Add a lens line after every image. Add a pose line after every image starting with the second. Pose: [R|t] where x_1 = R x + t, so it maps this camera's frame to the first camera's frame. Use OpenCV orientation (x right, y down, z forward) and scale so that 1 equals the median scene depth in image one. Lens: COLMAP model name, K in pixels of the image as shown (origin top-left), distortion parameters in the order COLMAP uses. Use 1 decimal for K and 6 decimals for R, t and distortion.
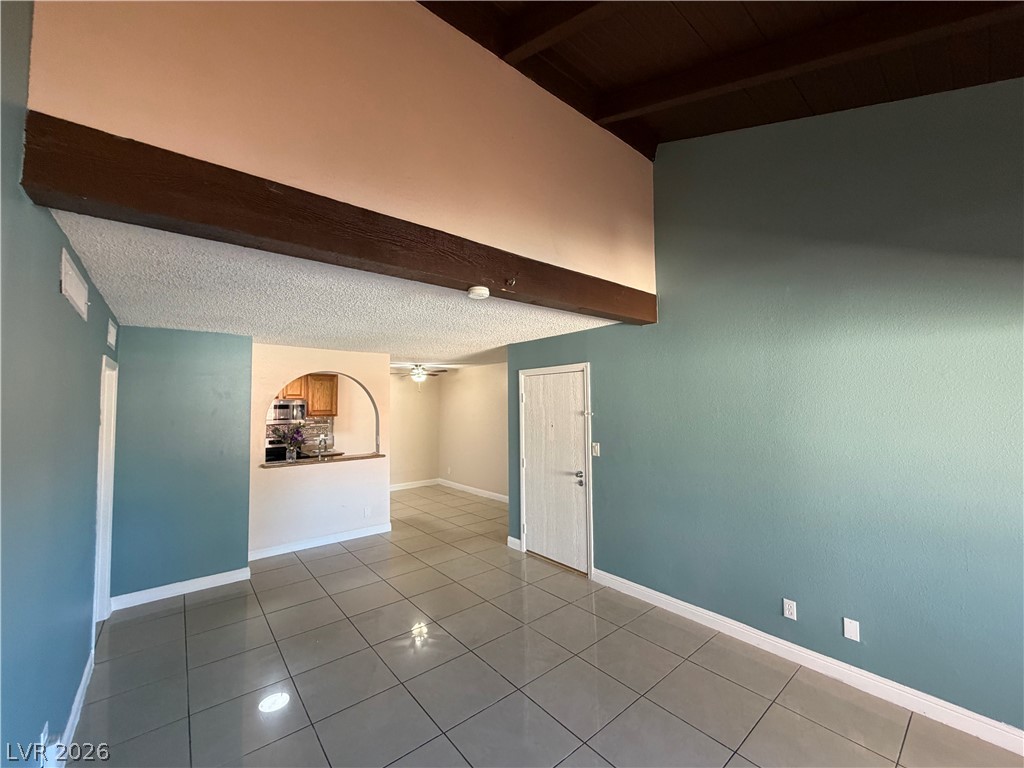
lens RADIAL K [[407.9, 0, 510.6], [0, 407.9, 385.2], [0, 0, 1]] dist [-0.000621, 0.000445]
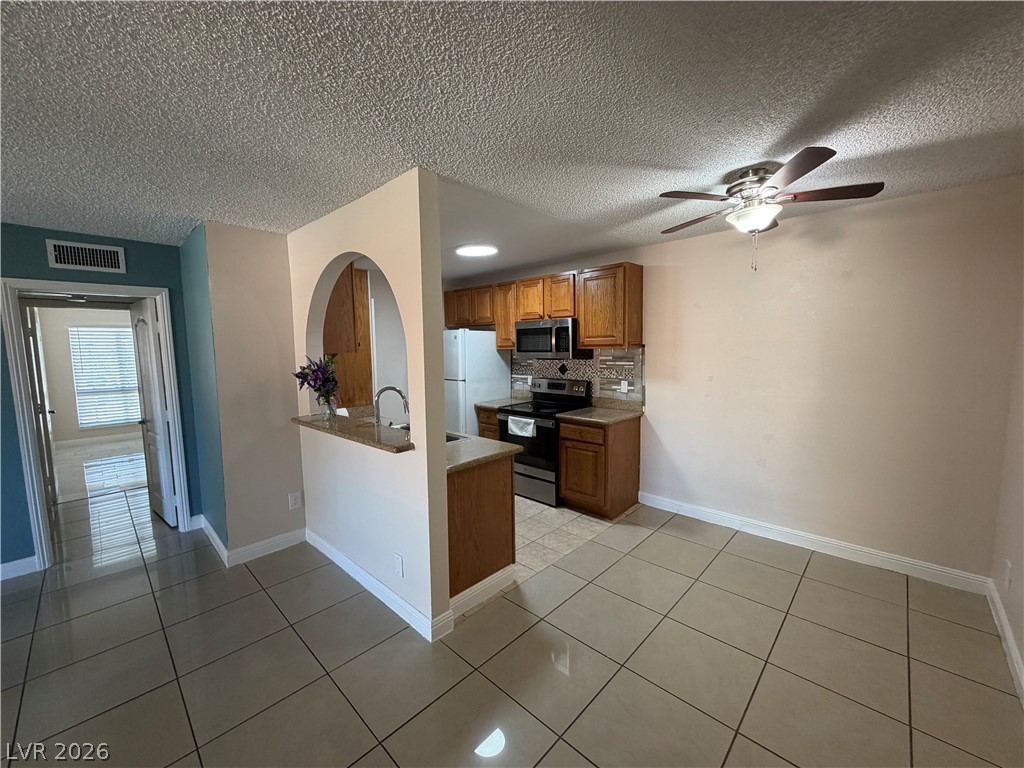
lens RADIAL K [[407.9, 0, 509.1], [0, 407.9, 385.3], [0, 0, 1]] dist [-0.000621, 0.000445]
pose [[0.118115, 0.100491, -0.987902, 0.099144], [0.062208, 0.992163, 0.108363, 0.102796], [0.991049, -0.074254, 0.110938, 1.390102]]
